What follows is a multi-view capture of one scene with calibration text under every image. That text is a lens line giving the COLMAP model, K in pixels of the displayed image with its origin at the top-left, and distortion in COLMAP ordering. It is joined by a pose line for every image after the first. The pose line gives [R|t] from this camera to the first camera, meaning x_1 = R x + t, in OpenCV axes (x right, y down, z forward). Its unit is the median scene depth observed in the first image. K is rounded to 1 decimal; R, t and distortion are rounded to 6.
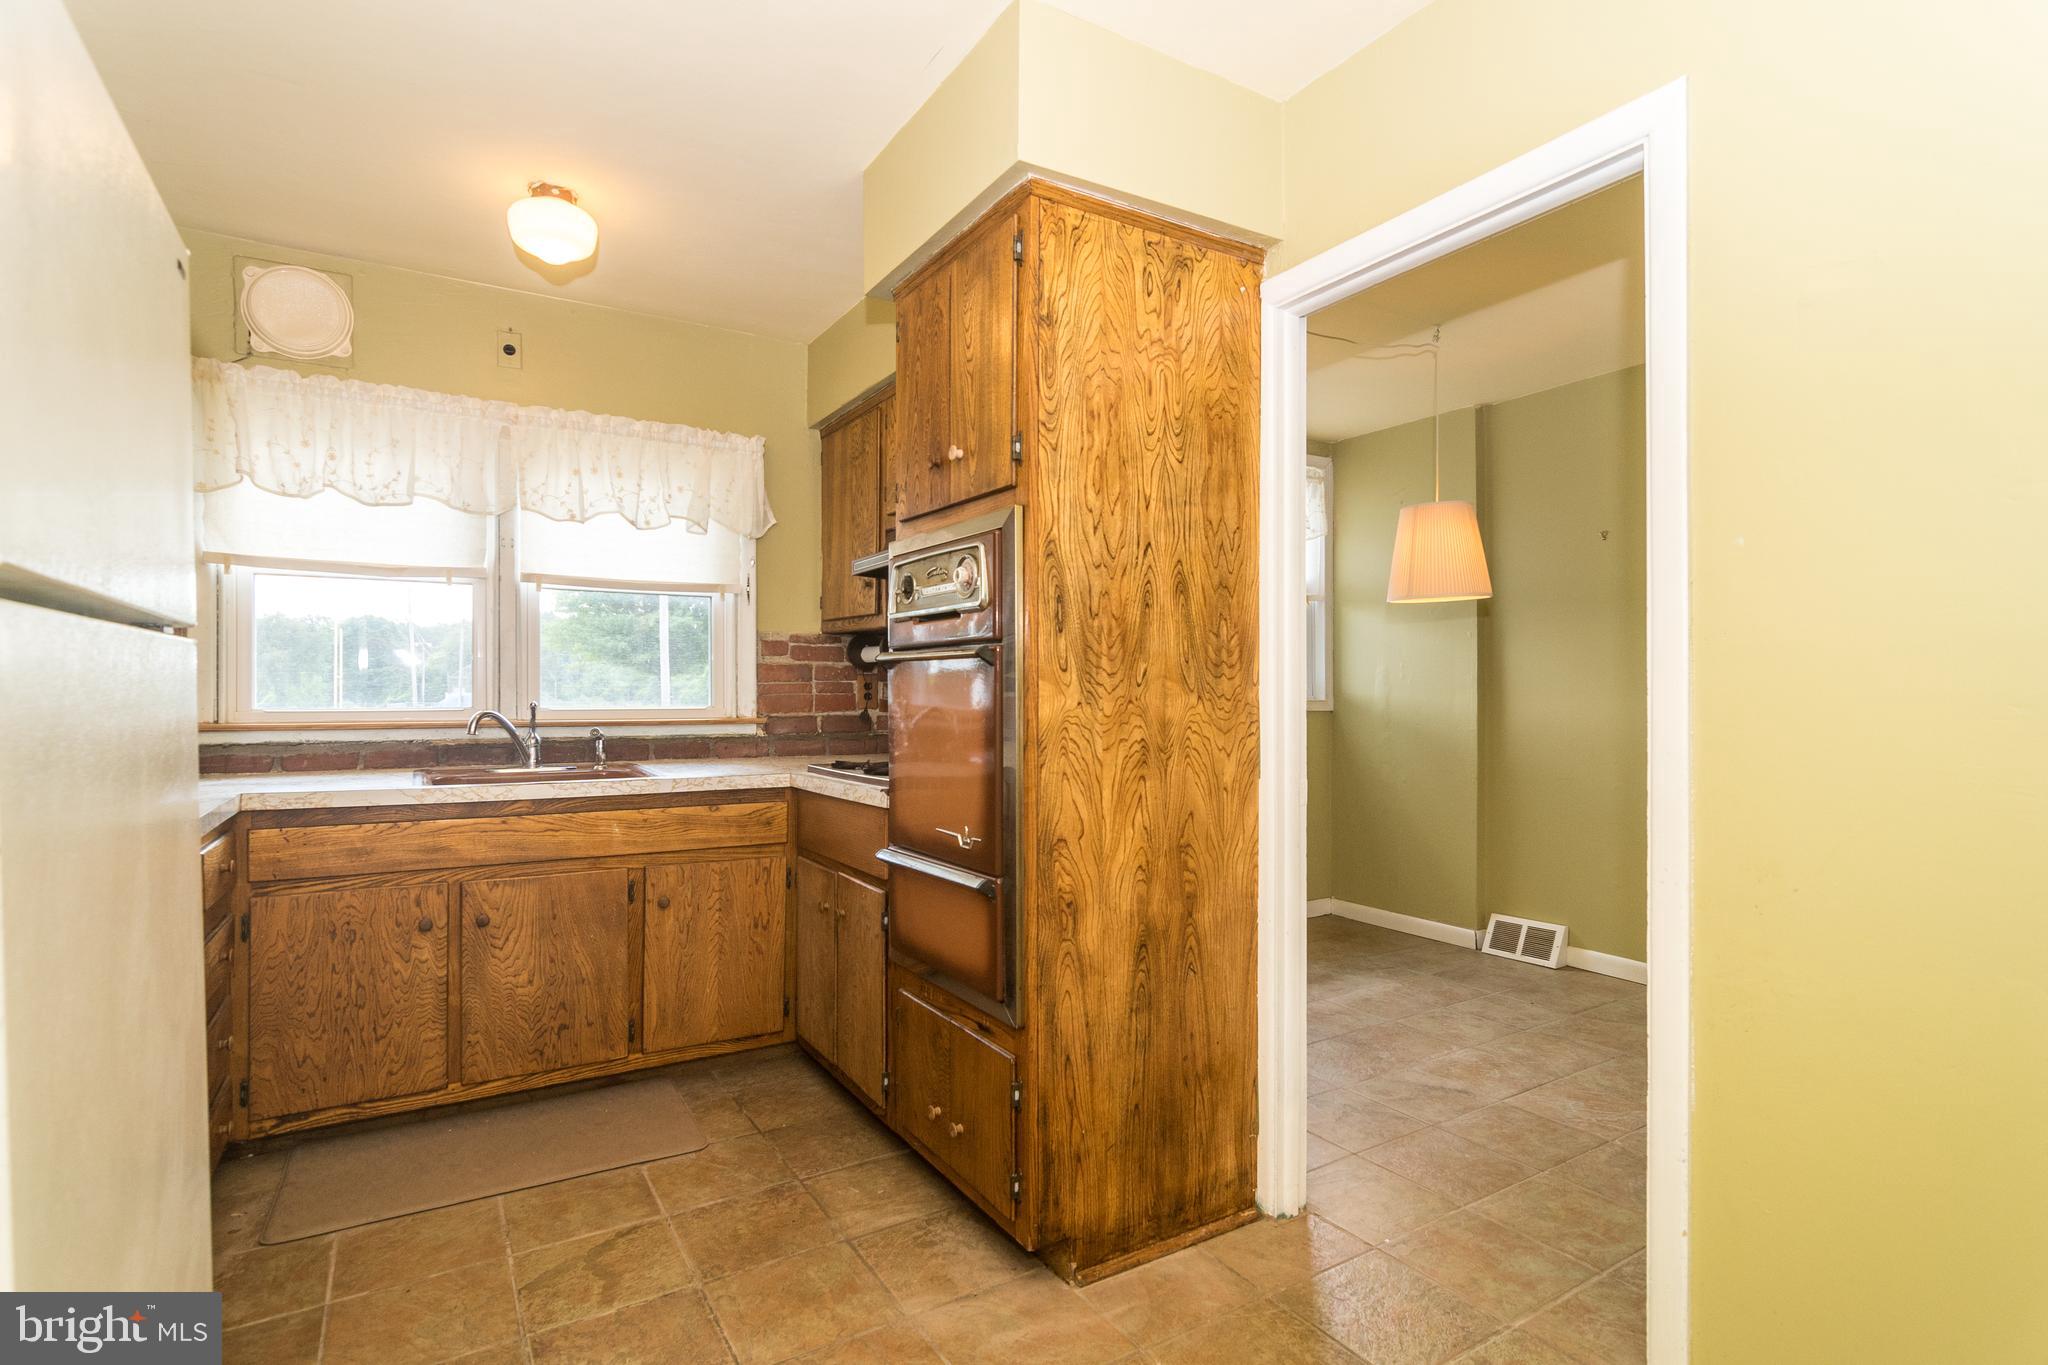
lens RADIAL K [[999.6, 0, 1022.0], [0, 999.6, 677.8], [0, 0, 1]] dist [-0.005508, 0.003306]
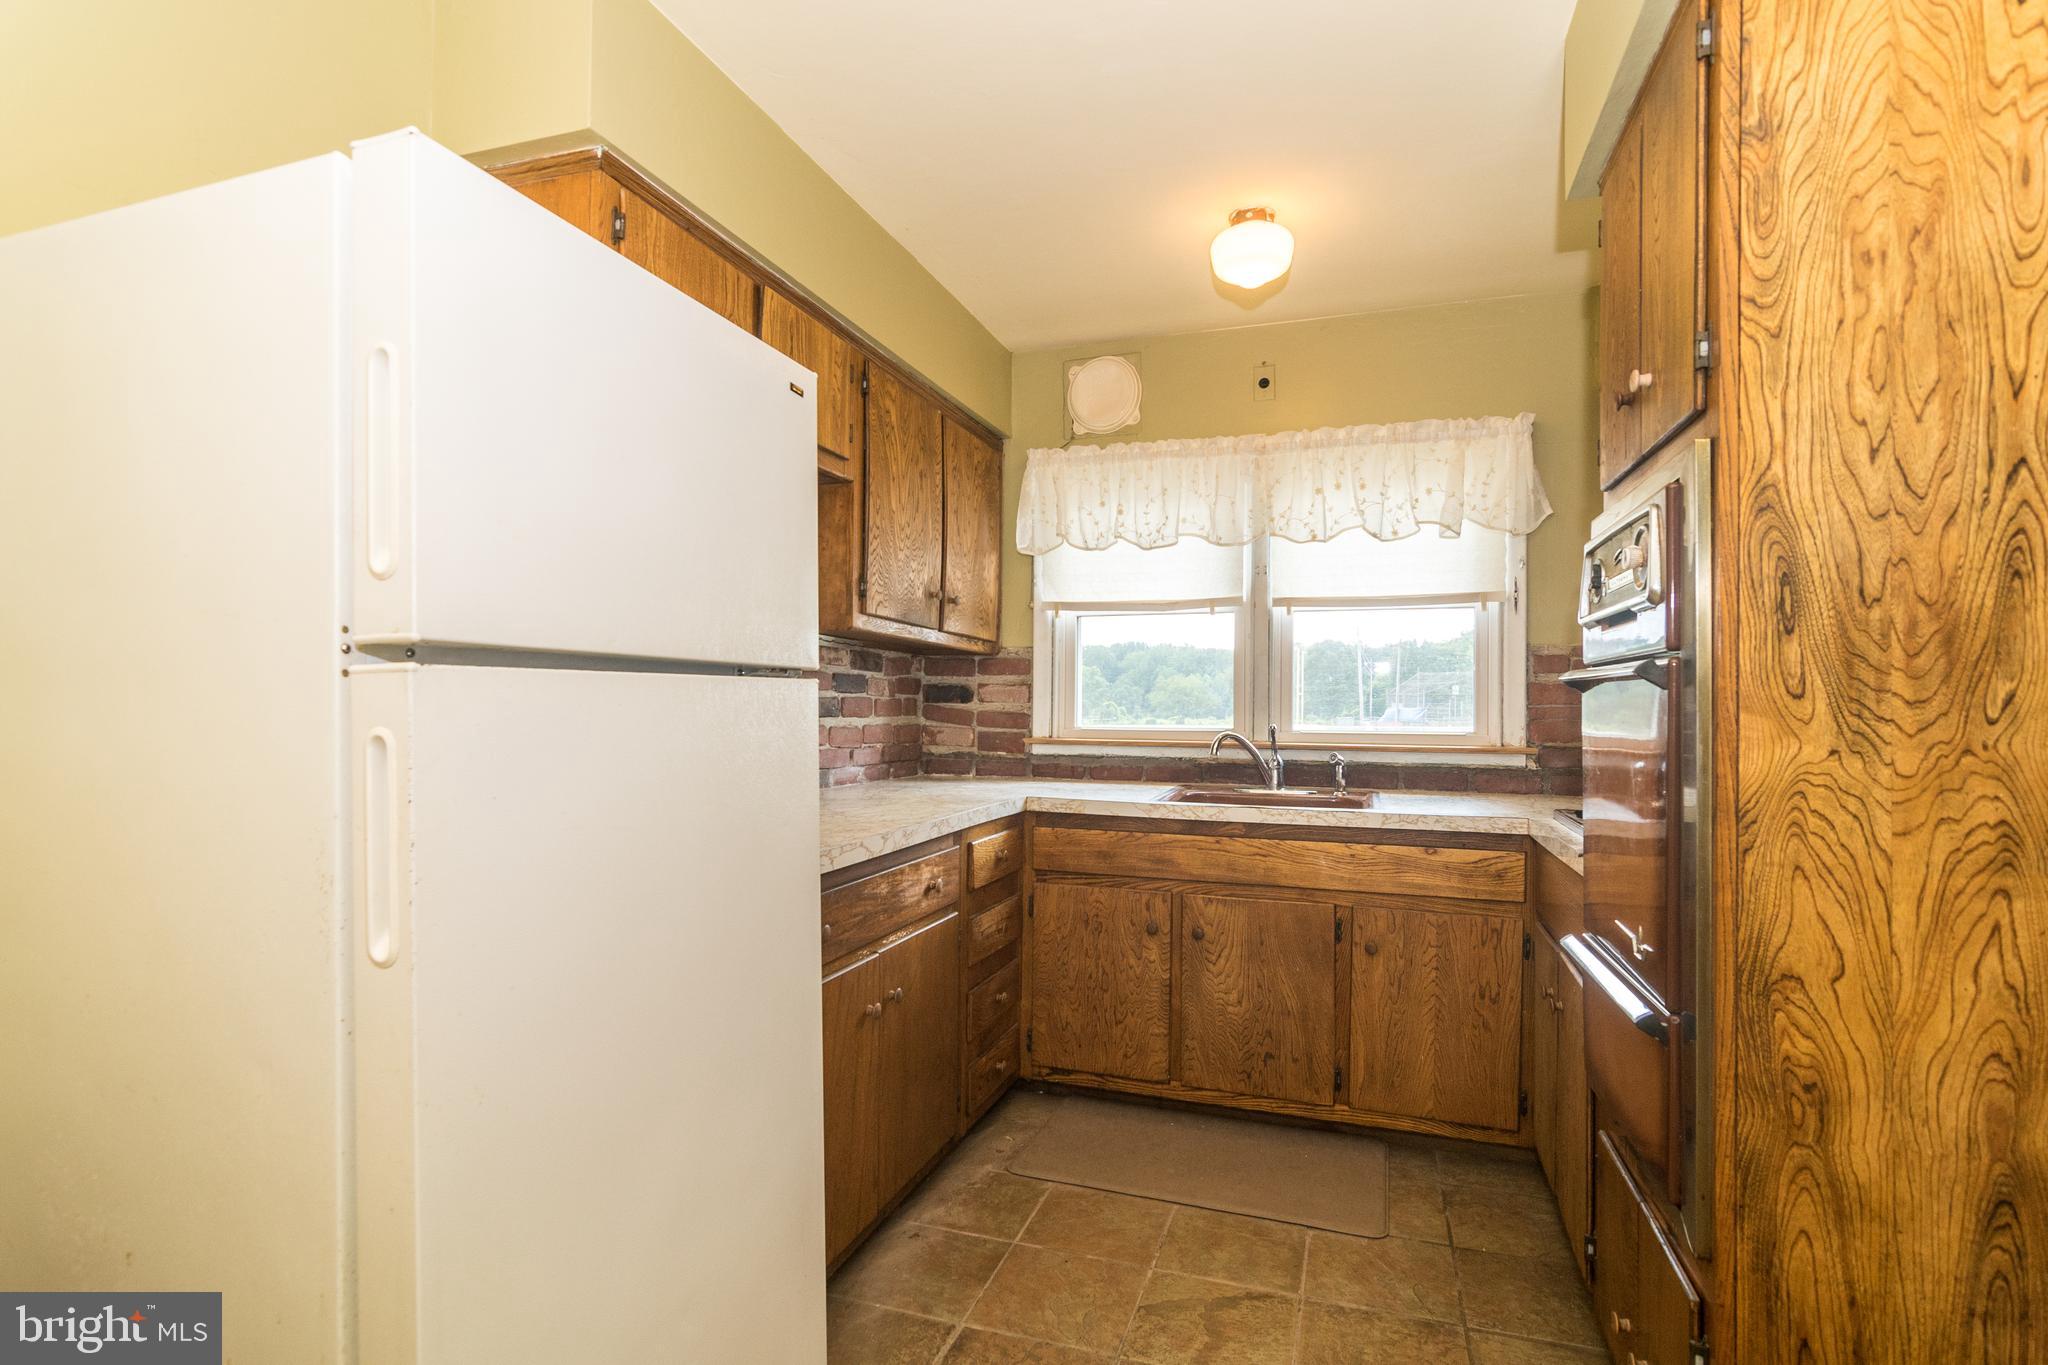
lens RADIAL K [[999.6, 0, 1028.4], [0, 999.6, 691.4], [0, 0, 1]] dist [-0.005508, 0.003306]
pose [[0.643929, -0.007030, -0.765053, 0.159665], [0.005328, 0.999975, -0.004704, -0.007931], [0.765067, -0.001047, 0.643950, 0.199796]]
